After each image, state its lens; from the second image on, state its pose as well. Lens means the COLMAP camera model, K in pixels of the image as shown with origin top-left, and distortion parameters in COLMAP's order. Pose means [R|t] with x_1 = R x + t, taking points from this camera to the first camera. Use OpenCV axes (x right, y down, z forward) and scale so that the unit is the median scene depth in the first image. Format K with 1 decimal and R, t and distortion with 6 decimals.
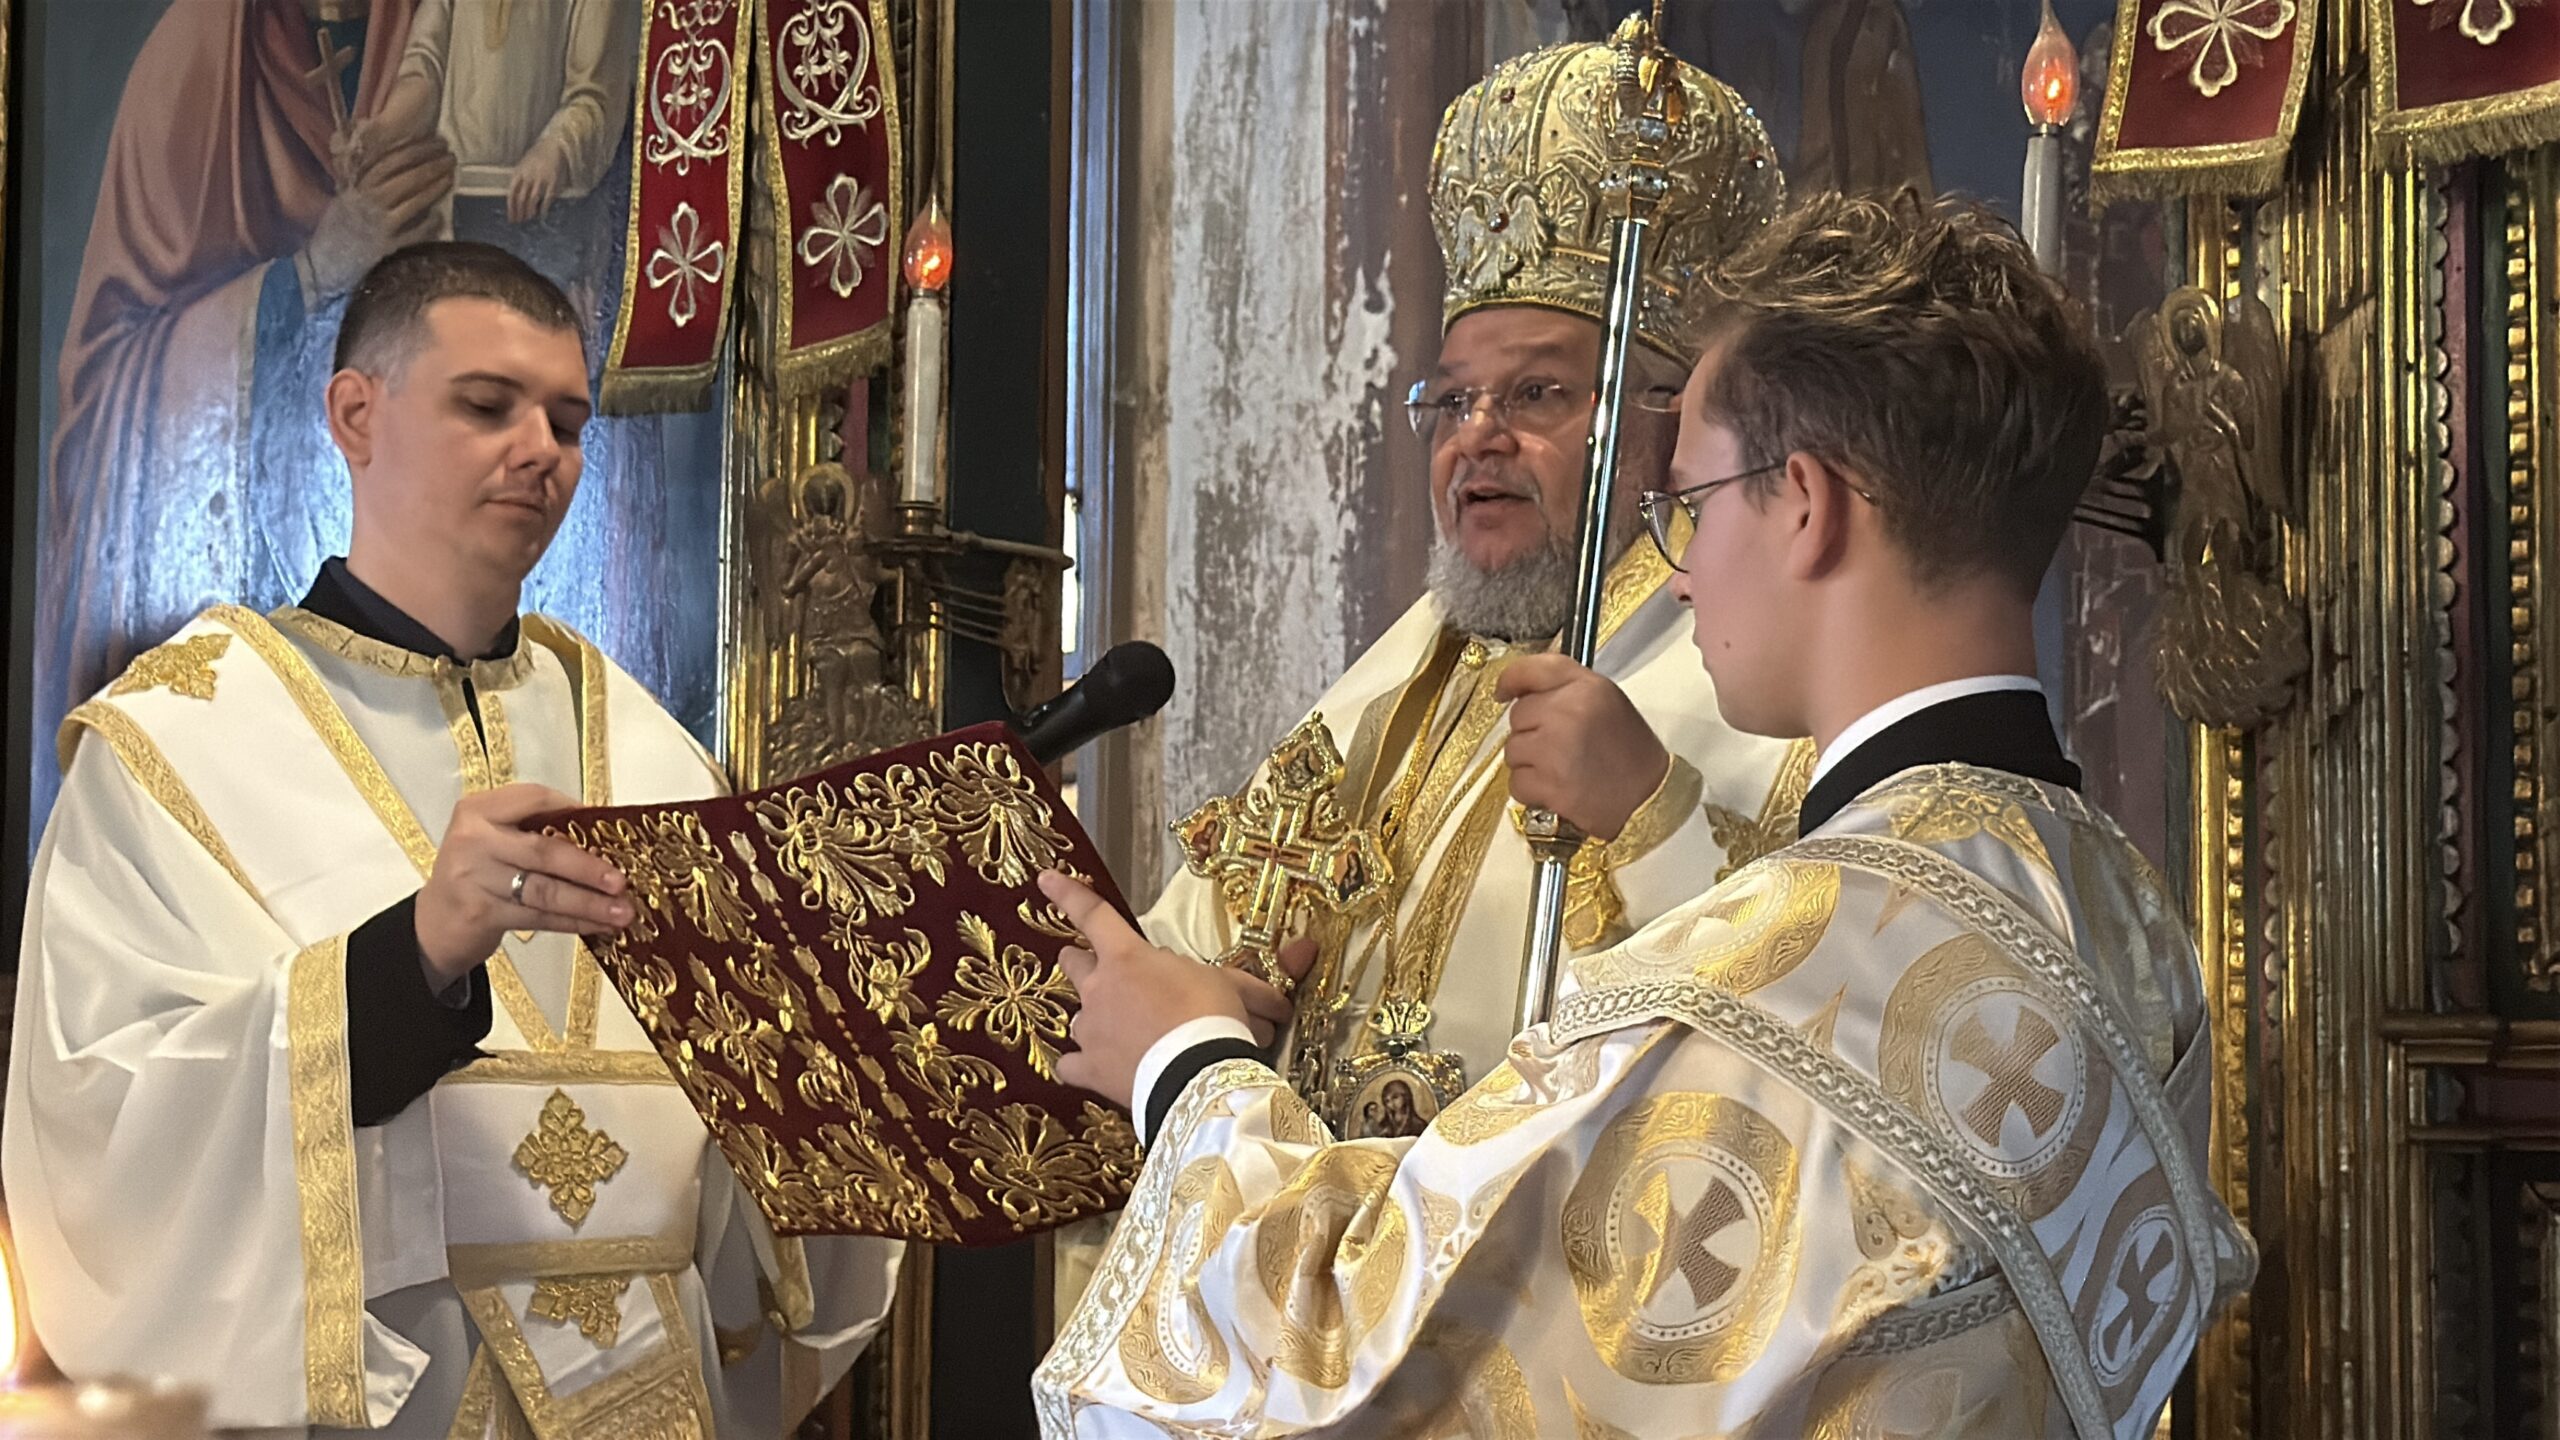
lens RADIAL K [[4324.6, 0, 1280.0], [0, 4324.6, 720.0], [0, 0, 1]] dist [0.115911, 0.147589]
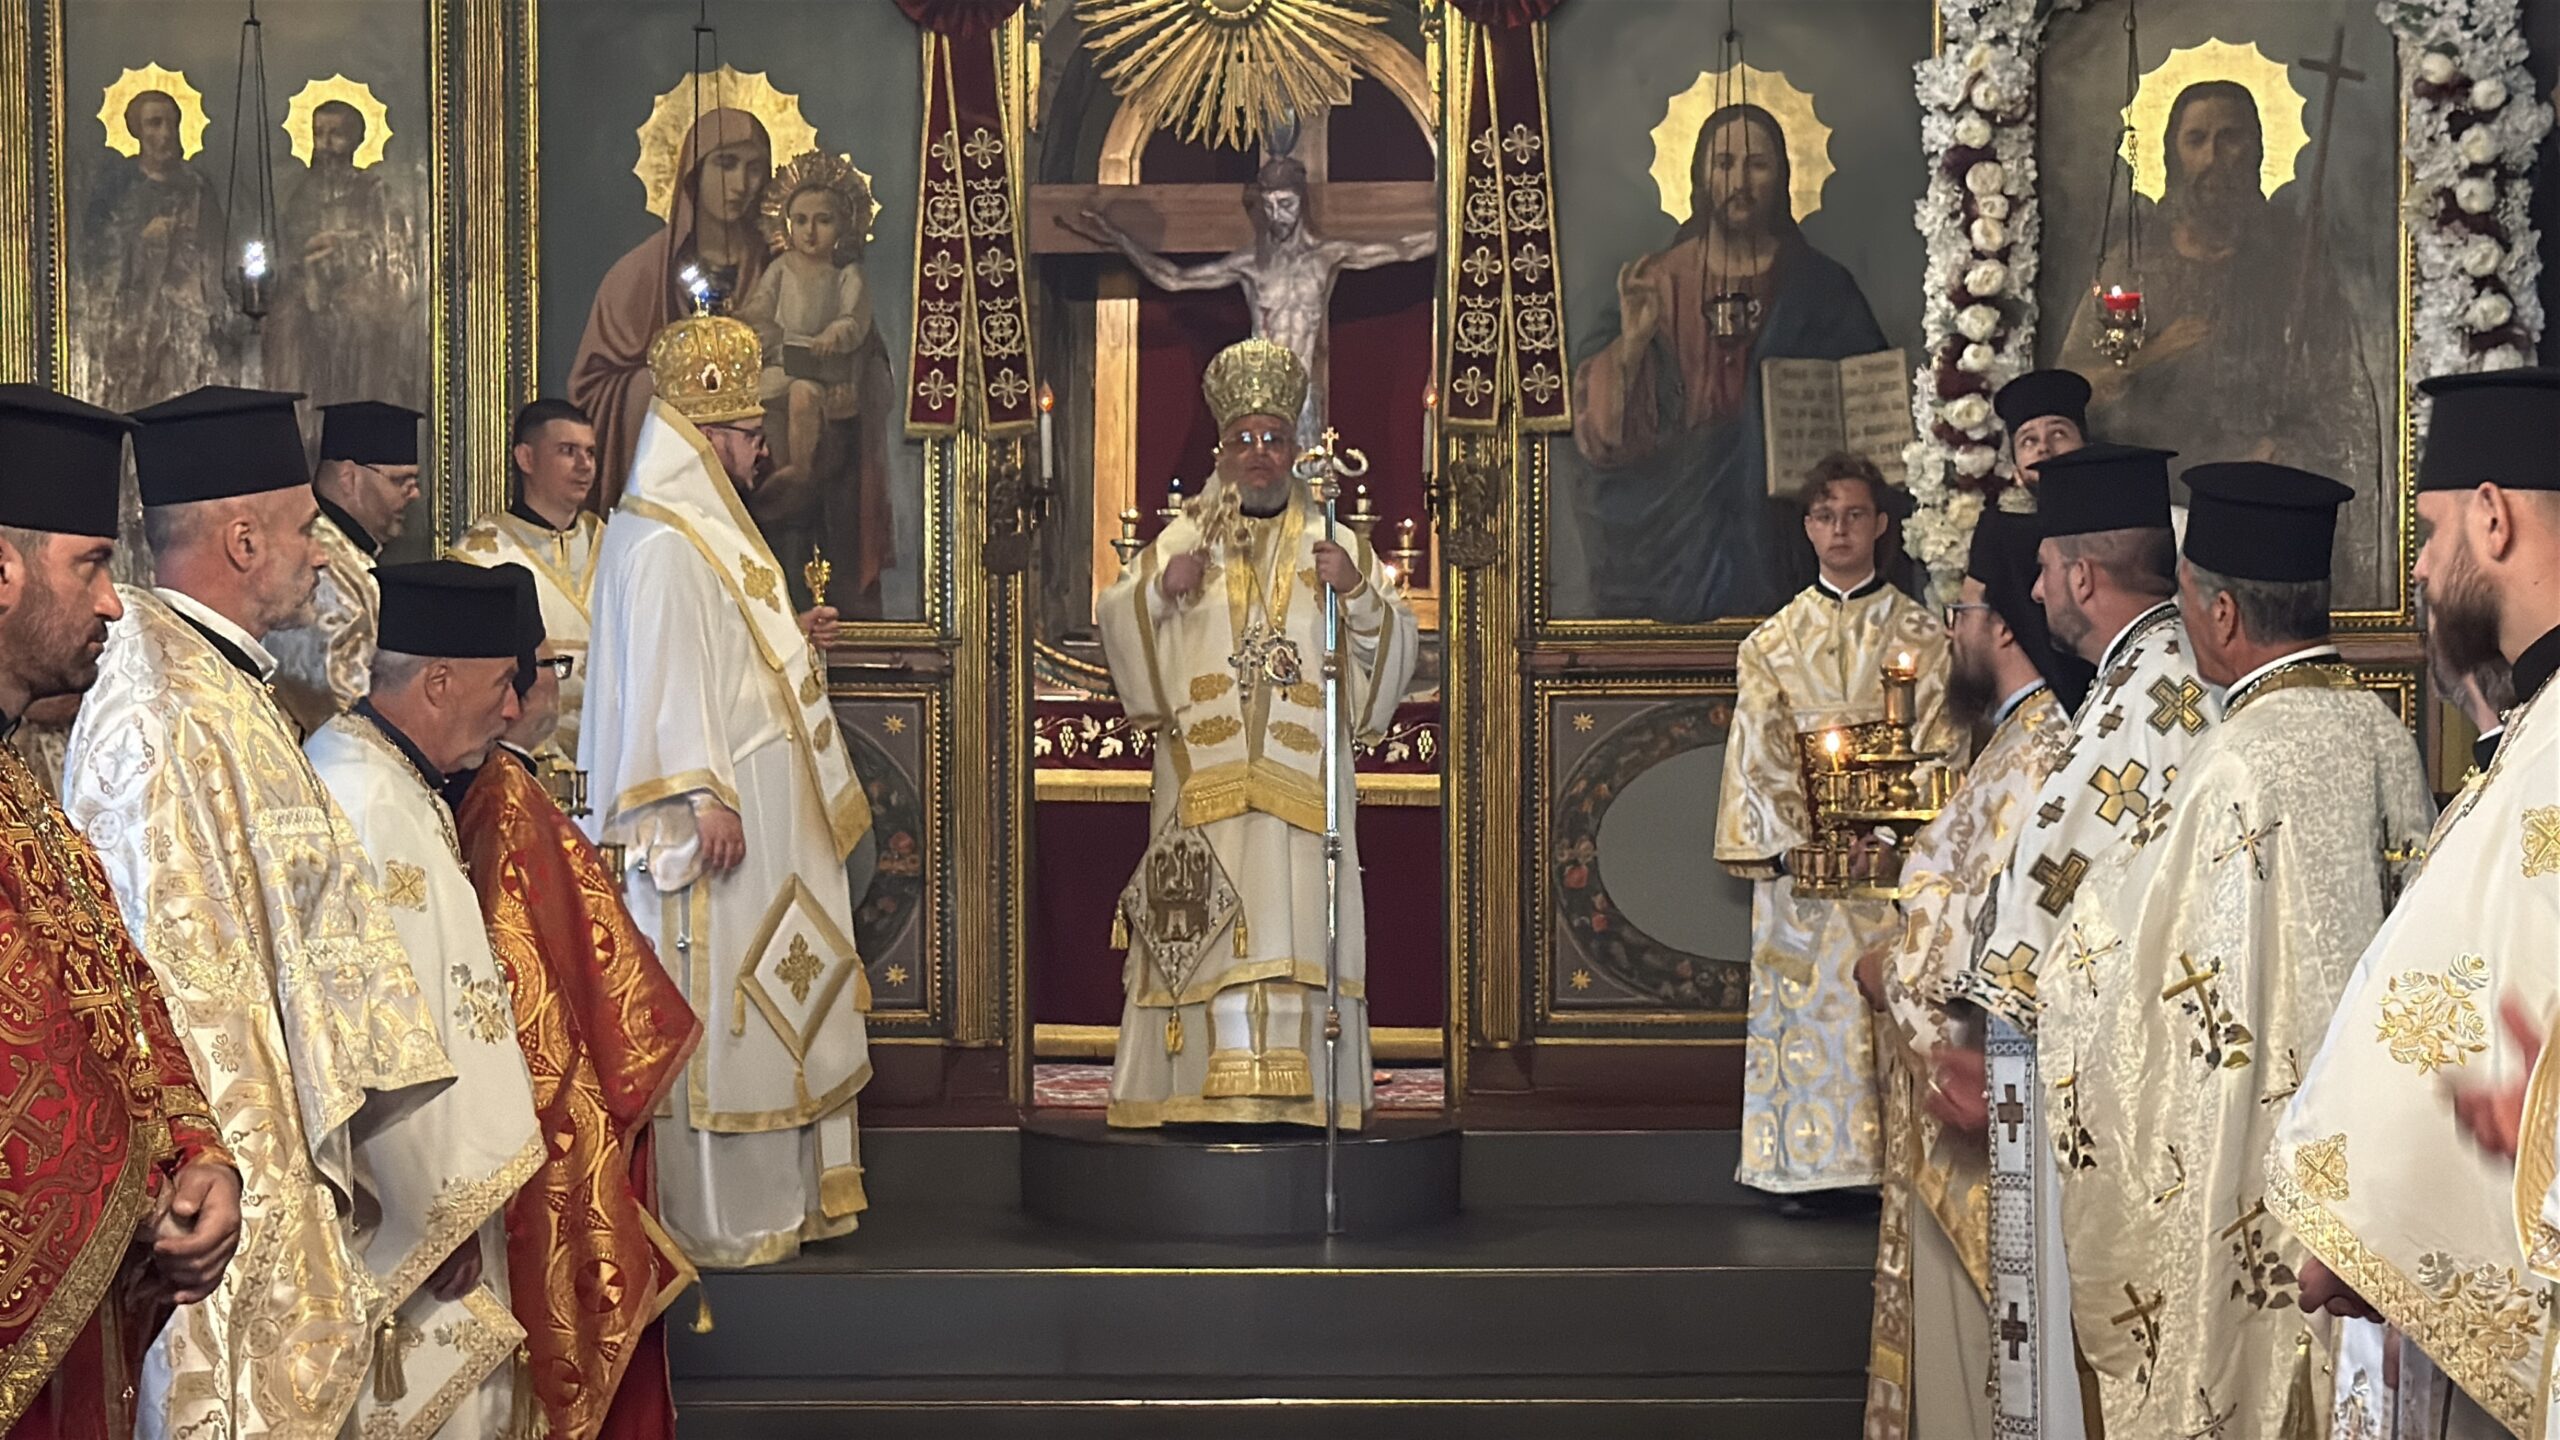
lens RADIAL K [[4325.9, 0, 1267.0], [0, 4325.9, 732.8], [0, 0, 1]] dist [0.136328, -0.117402]
pose [[0.796296, -0.016843, 0.604673, -1.825869], [-0.046299, 0.994983, 0.088686, -0.148128], [-0.603133, -0.098616, 0.791521, -1.598031]]
